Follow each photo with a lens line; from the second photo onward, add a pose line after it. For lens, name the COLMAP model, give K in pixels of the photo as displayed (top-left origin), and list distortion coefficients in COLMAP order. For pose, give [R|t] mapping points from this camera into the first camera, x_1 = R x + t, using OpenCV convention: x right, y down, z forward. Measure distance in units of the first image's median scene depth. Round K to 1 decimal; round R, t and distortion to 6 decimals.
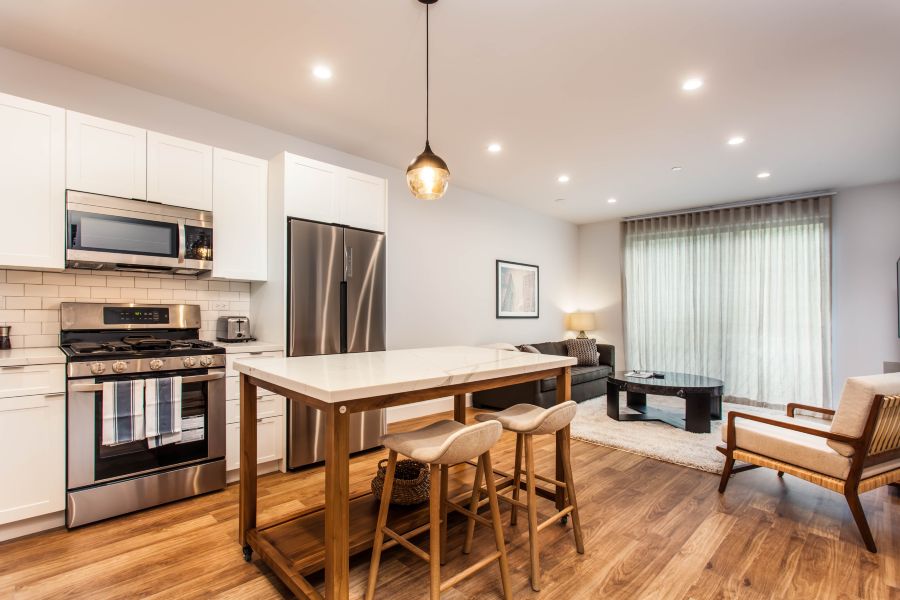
lens RADIAL K [[426.0, 0, 446.0], [0, 426.0, 298.6], [0, 0, 1]] dist [-0.010107, 0.000518]
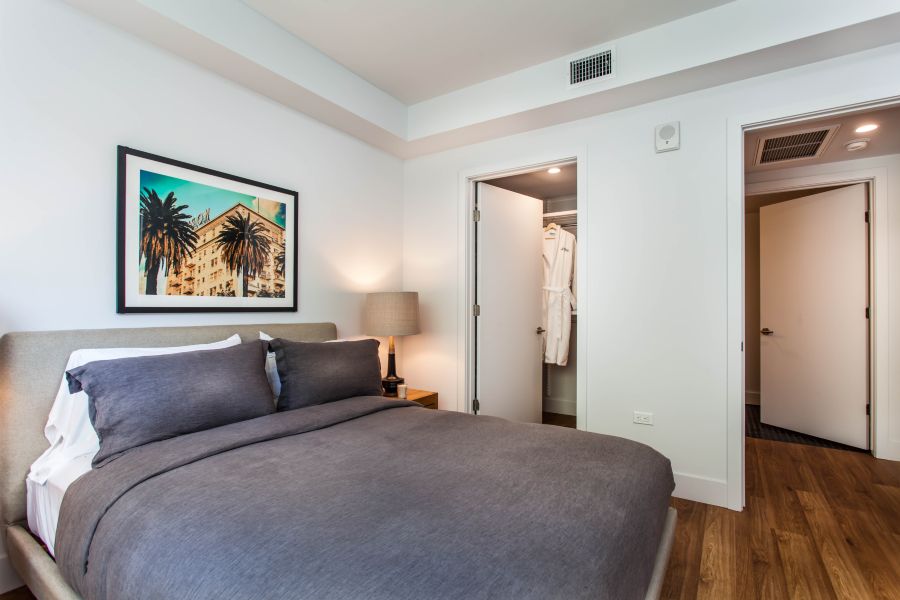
lens RADIAL K [[426.0, 0, 443.1], [0, 426.0, 299.8], [0, 0, 1]] dist [-0.010107, 0.000518]
pose [[0.982411, 0.004292, 0.186681, 0.297968], [-0.008576, 0.999718, 0.022143, 0.023745], [-0.186533, -0.023354, 0.982171, 0.567938]]
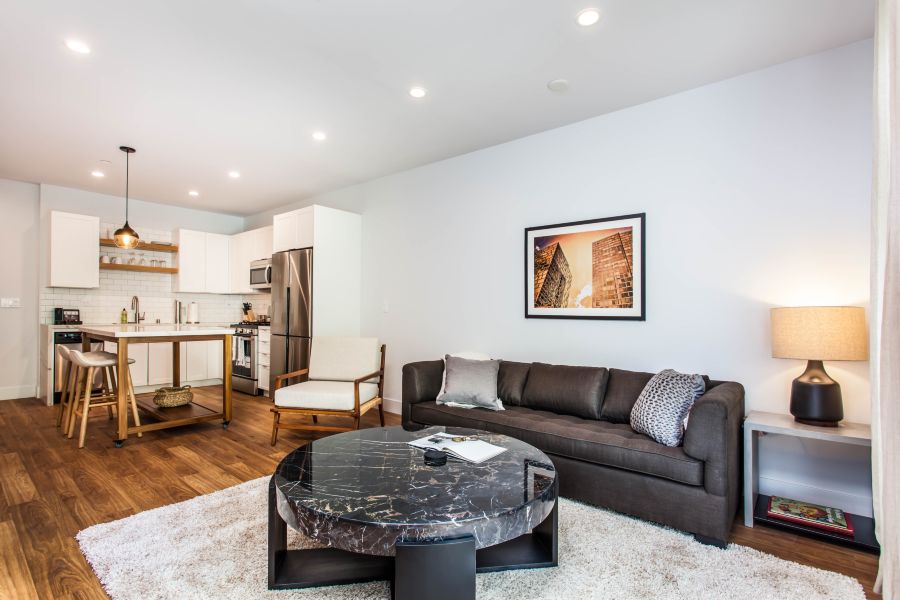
lens RADIAL K [[426.0, 0, 453.1], [0, 426.0, 314.3], [0, 0, 1]] dist [-0.010107, 0.000518]
pose [[0.108908, -0.011021, -0.993991, 0.708931], [0.014013, 0.999856, -0.009551, 0.042371], [0.993953, -0.012889, 0.109047, 0.767462]]
